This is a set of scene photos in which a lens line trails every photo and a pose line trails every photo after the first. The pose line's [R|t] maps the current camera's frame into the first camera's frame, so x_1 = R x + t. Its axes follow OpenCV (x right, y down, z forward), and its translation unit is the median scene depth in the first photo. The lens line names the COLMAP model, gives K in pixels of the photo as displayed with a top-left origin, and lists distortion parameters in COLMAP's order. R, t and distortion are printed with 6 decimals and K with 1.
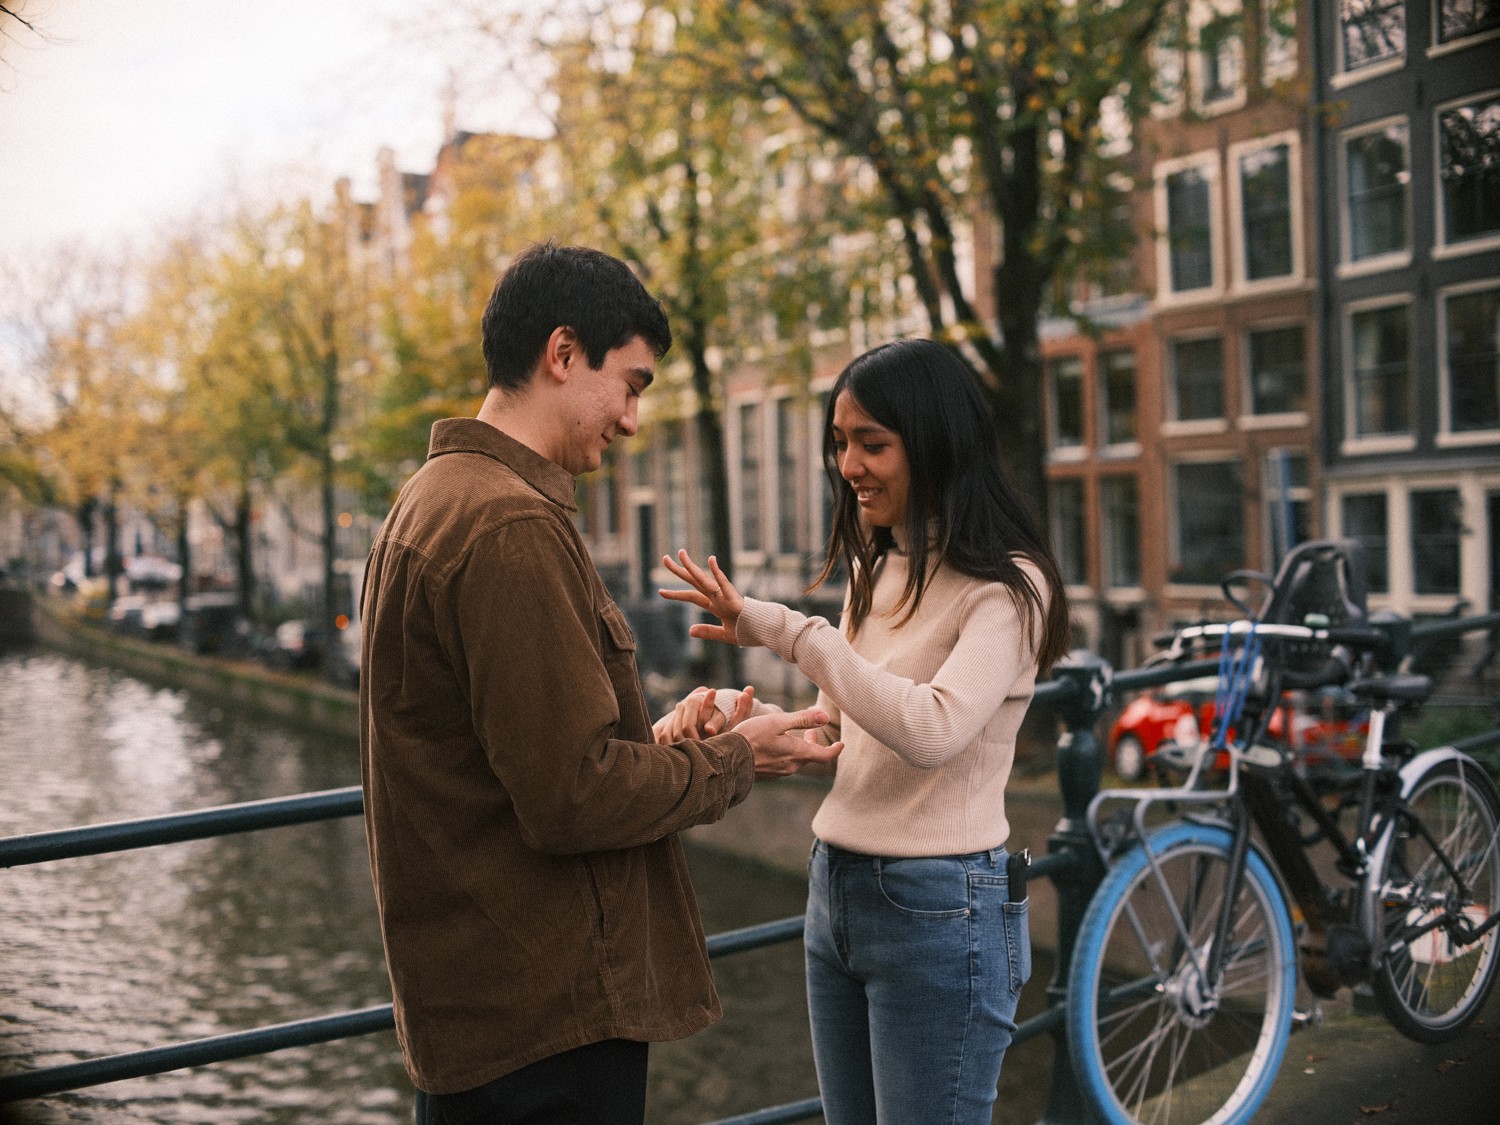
lens RADIAL K [[1836.5, 0, 747.3], [0, 1836.5, 561.7], [0, 0, 1]] dist [-0.157206, 0.076087]
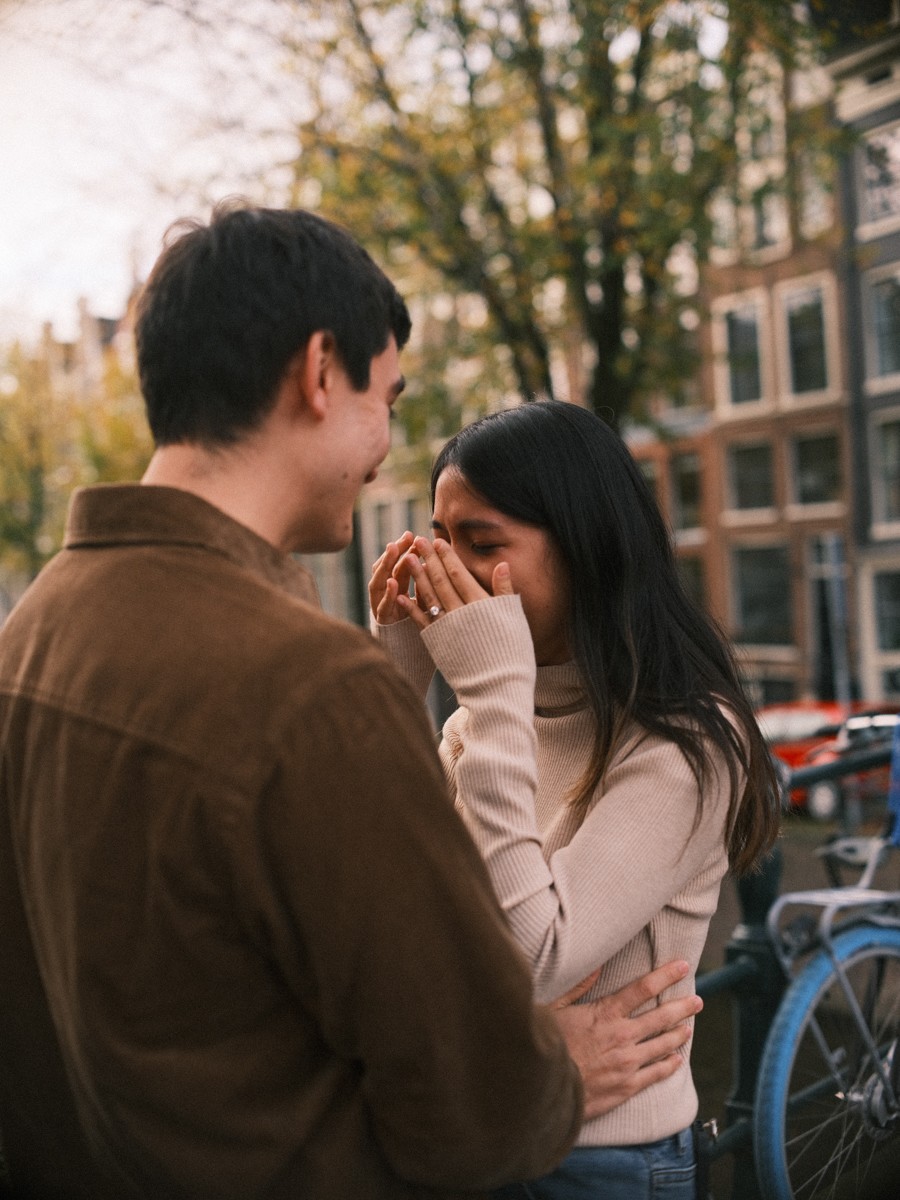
lens RADIAL K [[1460.6, 0, 449.9], [0, 1460.6, 601.1], [0, 0, 1]] dist [-0.165556, 0.096845]
pose [[0.998750, -0.011874, 0.048551, -0.002141], [0.012755, 0.999759, -0.017871, -0.002775], [-0.048327, 0.018468, 0.998661, 0.040983]]
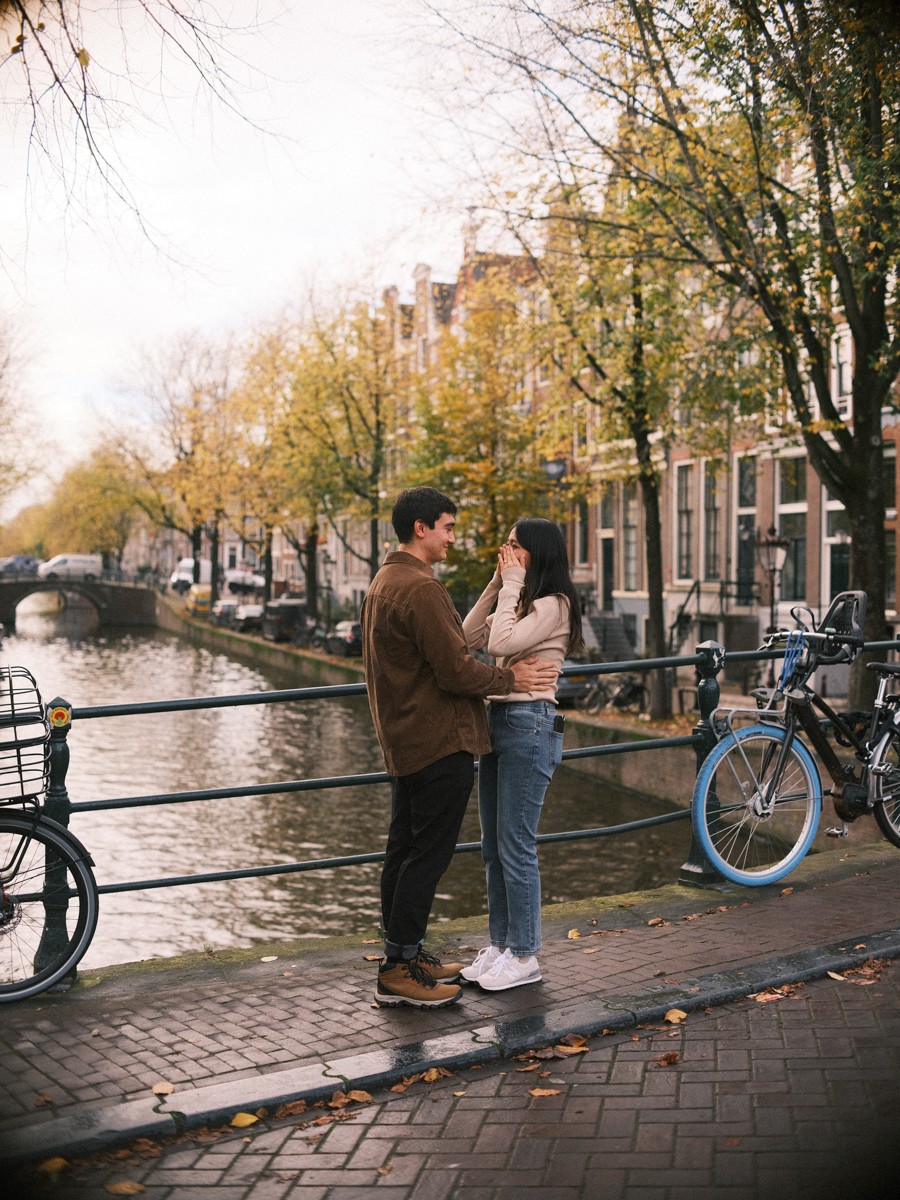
lens RADIAL K [[1446.8, 0, 452.3], [0, 1446.8, 599.2], [0, 0, 1]] dist [-0.175732, 0.194949]
pose [[0.984817, 0.030669, -0.170868, 0.019895], [-0.028426, 0.999475, 0.015563, -0.001944], [0.171255, -0.010469, 0.985171, -0.081003]]
